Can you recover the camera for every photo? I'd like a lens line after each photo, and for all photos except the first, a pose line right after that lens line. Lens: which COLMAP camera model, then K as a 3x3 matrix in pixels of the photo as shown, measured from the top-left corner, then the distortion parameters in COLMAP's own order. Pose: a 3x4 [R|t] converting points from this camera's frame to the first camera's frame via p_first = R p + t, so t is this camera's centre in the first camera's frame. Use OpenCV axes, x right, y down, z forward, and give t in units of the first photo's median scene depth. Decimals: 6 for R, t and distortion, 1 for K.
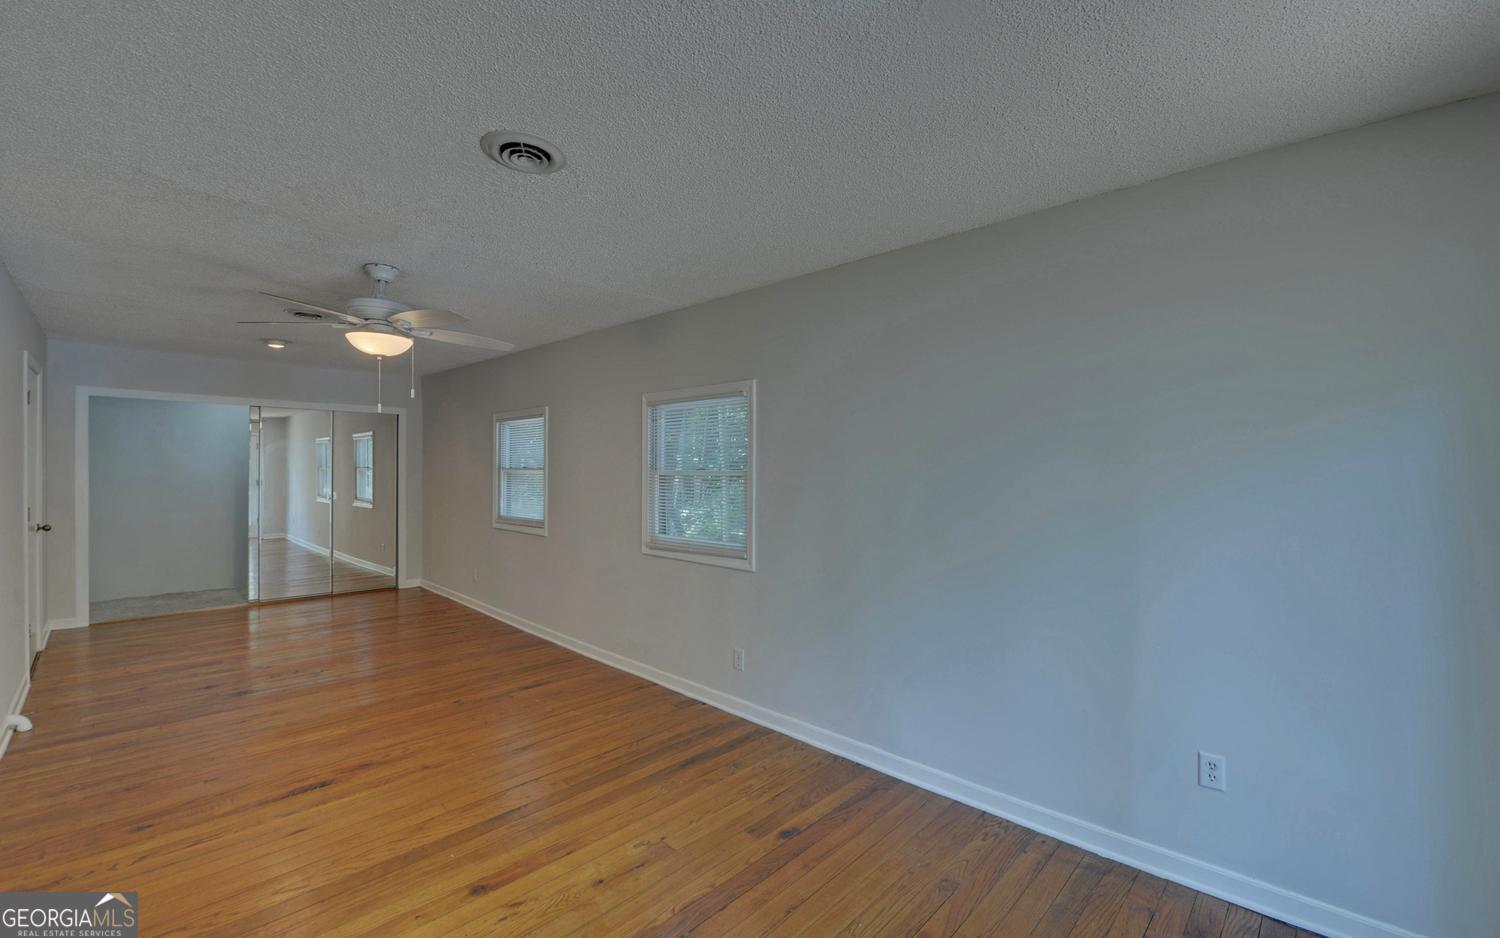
lens RADIAL K [[612.7, 0, 742.4], [0, 612.7, 472.5], [0, 0, 1]] dist [-0.000729, -0.006581]
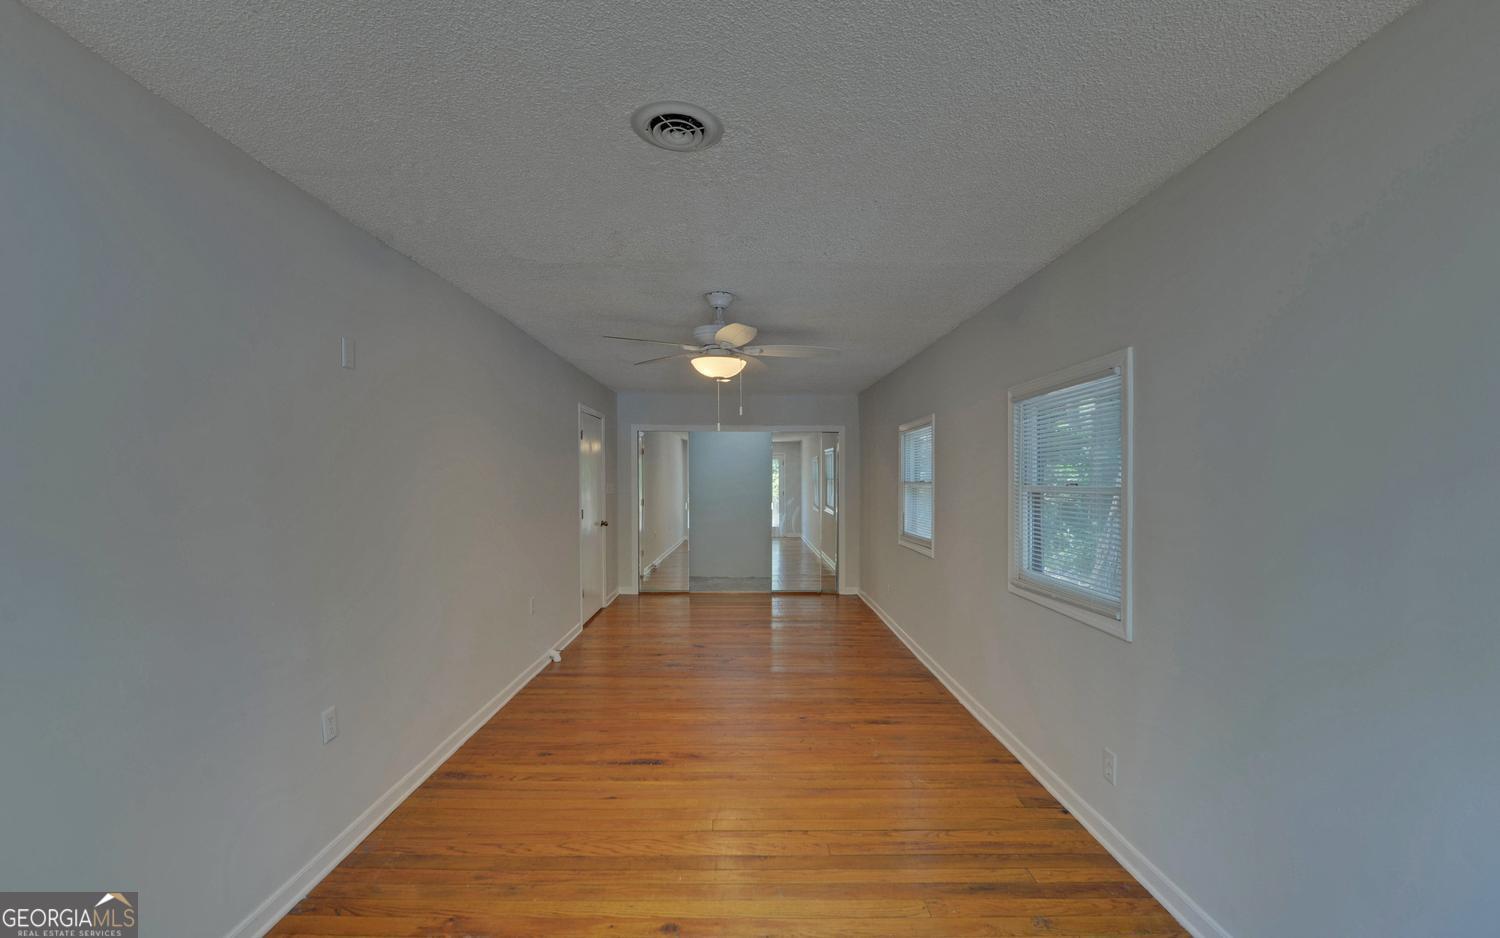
lens RADIAL K [[621.7, 0, 749.2], [0, 621.7, 485.1], [0, 0, 1]] dist [-0.001418, -0.007530]
pose [[0.710099, 0.001349, -0.704101, 0.186196], [-0.003912, 0.999990, -0.002029, -0.000379], [0.704091, 0.004195, 0.710097, 0.229082]]
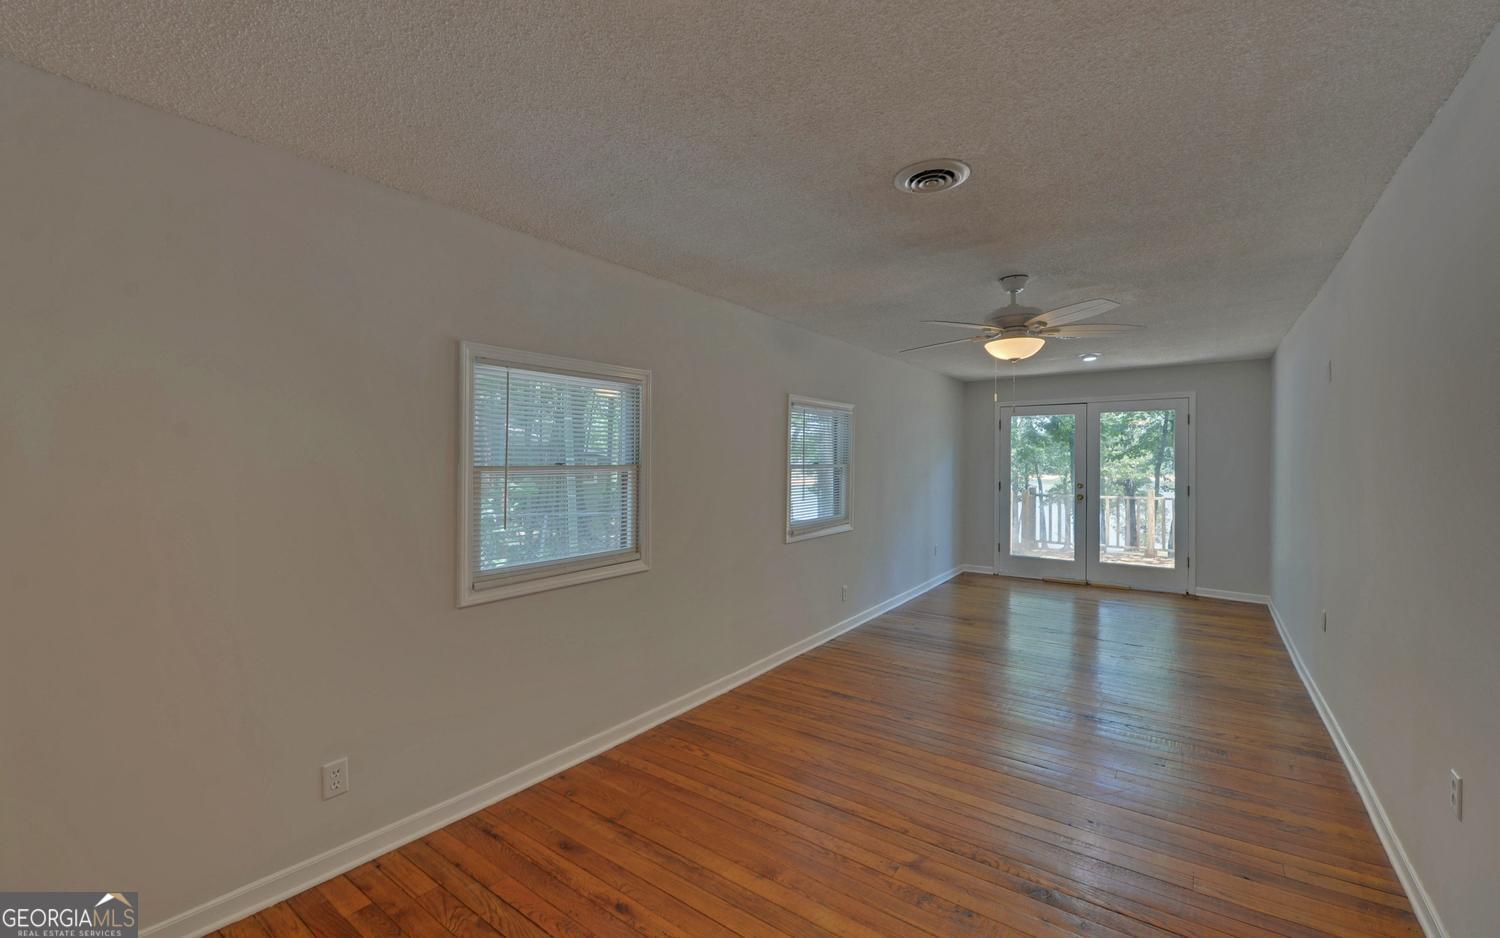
lens RADIAL K [[624.0, 0, 725.7], [0, 624.0, 435.0], [0, 0, 1]] dist [-0.001167, -0.007862]
pose [[-0.127456, 0.033634, 0.991274, -1.416275], [0.006436, 0.999432, -0.033084, -0.022898], [-0.991823, 0.002163, -0.127600, 1.429765]]
